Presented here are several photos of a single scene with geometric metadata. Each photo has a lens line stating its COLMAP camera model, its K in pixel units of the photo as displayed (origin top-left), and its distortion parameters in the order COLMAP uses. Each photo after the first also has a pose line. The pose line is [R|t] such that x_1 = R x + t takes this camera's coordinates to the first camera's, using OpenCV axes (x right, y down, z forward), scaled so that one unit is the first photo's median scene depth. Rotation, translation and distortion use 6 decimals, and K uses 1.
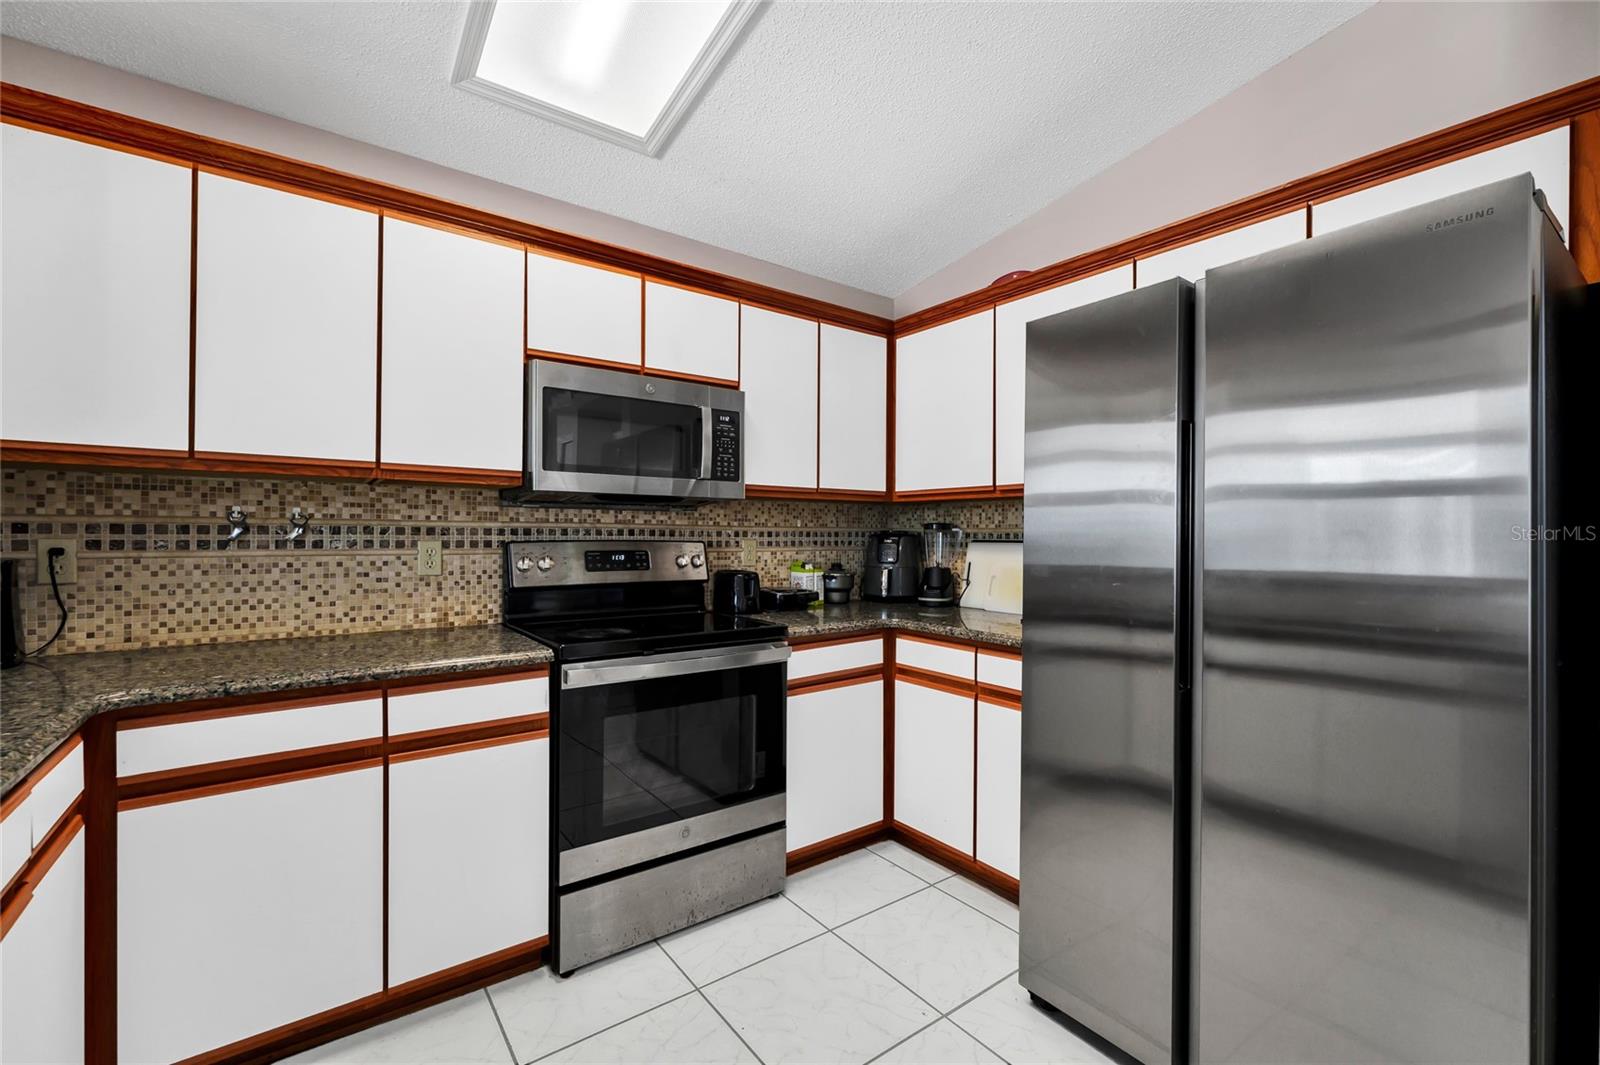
lens RADIAL K [[679.1, 0, 795.9], [0, 679.1, 534.6], [0, 0, 1]] dist [-0.007101, -0.000104]
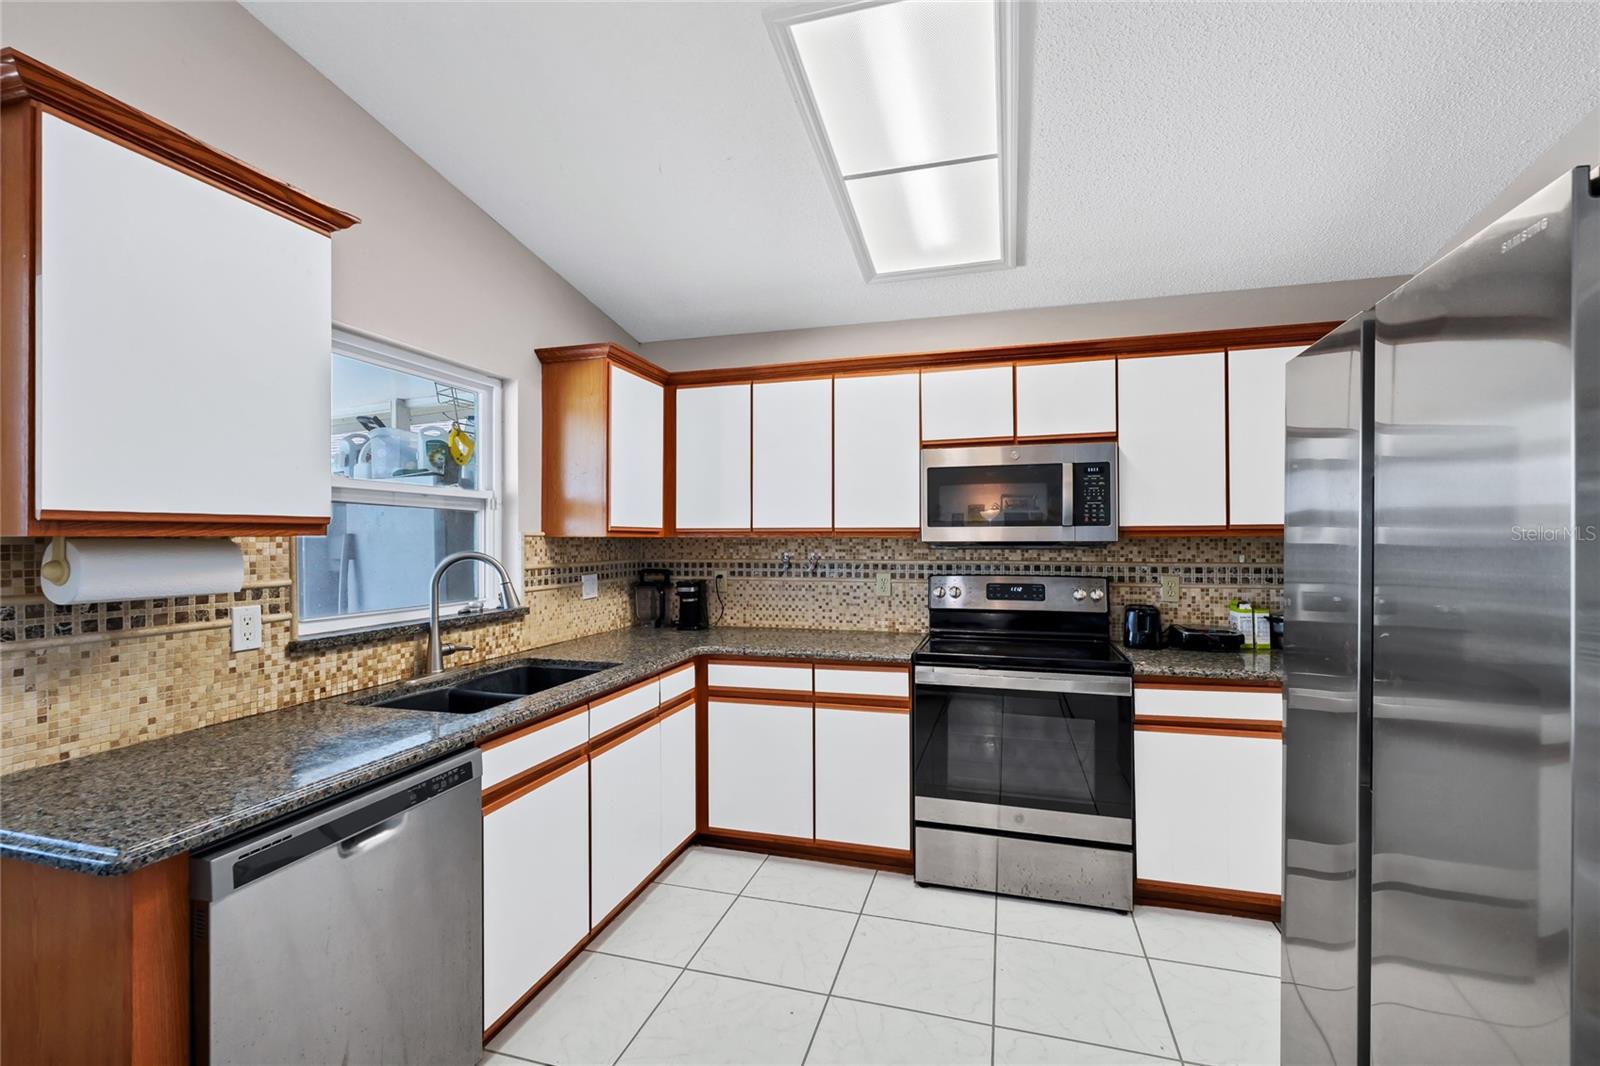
lens RADIAL K [[670.6, 0, 810.6], [0, 670.6, 539.1], [0, 0, 1]] dist [-0.011940, -0.000319]
pose [[0.617718, -0.006727, -0.786371, 0.514287], [0.001374, 0.999971, -0.007474, -0.054073], [0.786399, 0.003537, 0.617709, -0.044336]]
